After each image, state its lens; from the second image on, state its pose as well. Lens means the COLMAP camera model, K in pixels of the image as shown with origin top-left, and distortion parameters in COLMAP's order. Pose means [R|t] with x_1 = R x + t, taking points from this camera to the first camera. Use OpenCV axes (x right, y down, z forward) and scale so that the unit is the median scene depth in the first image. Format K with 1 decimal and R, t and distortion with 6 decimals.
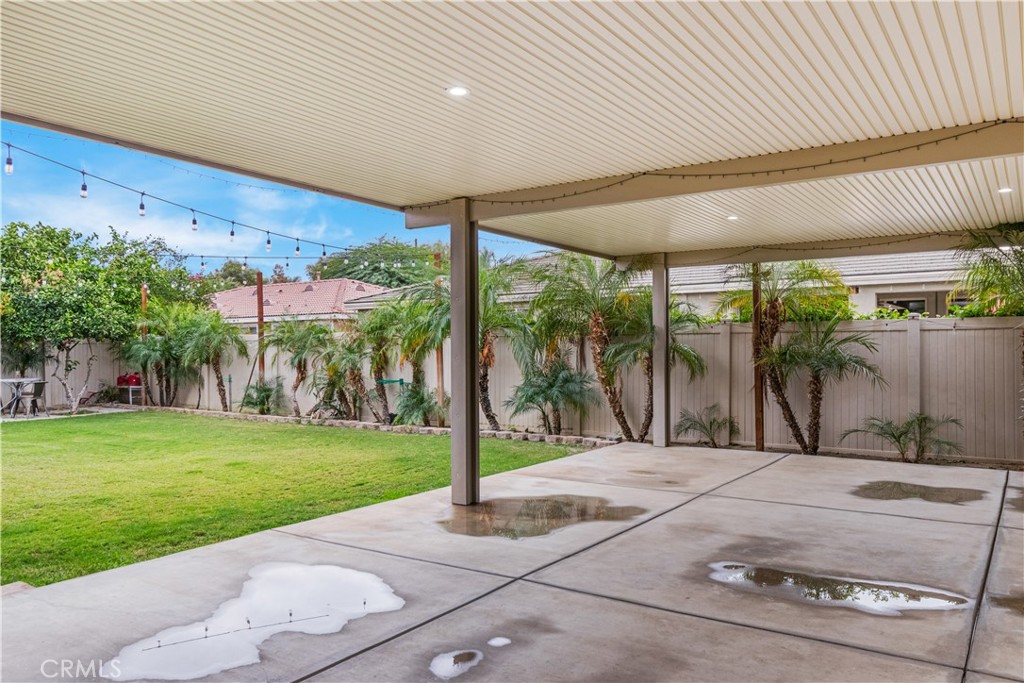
lens RADIAL K [[761.8, 0, 483.0], [0, 761.8, 349.9], [0, 0, 1]] dist [0.024346, -0.011641]
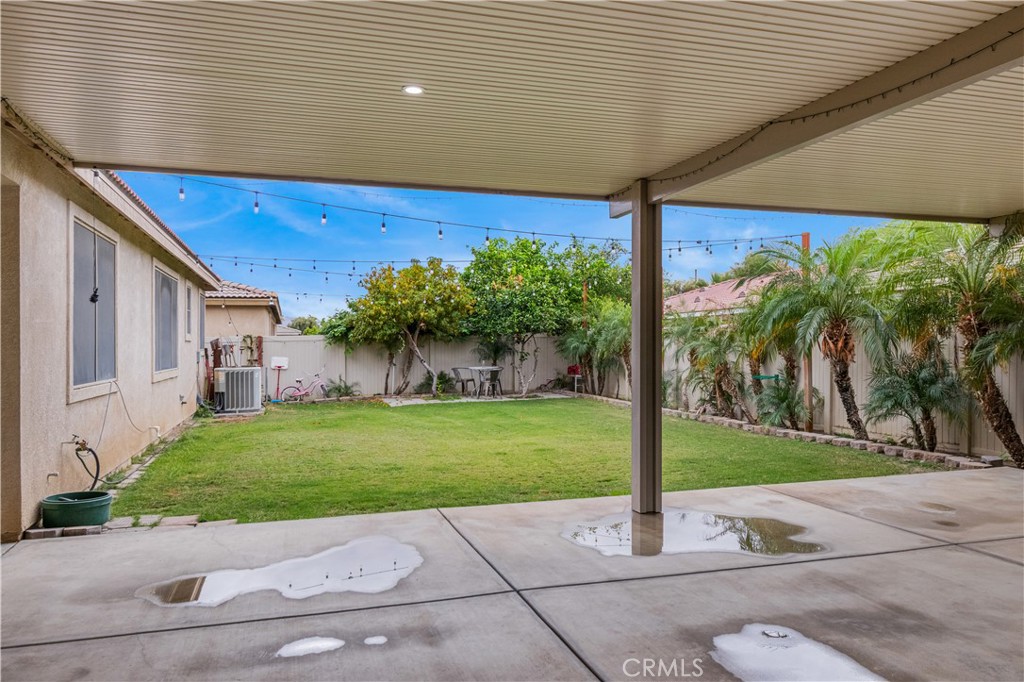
lens RADIAL K [[761.8, 0, 508.7], [0, 761.8, 343.8], [0, 0, 1]] dist [0.024346, -0.011641]
pose [[0.784739, -0.001215, -0.619825, 0.546674], [0.003138, 0.999993, 0.002012, -0.004173], [0.619819, -0.003523, 0.784737, 0.230678]]
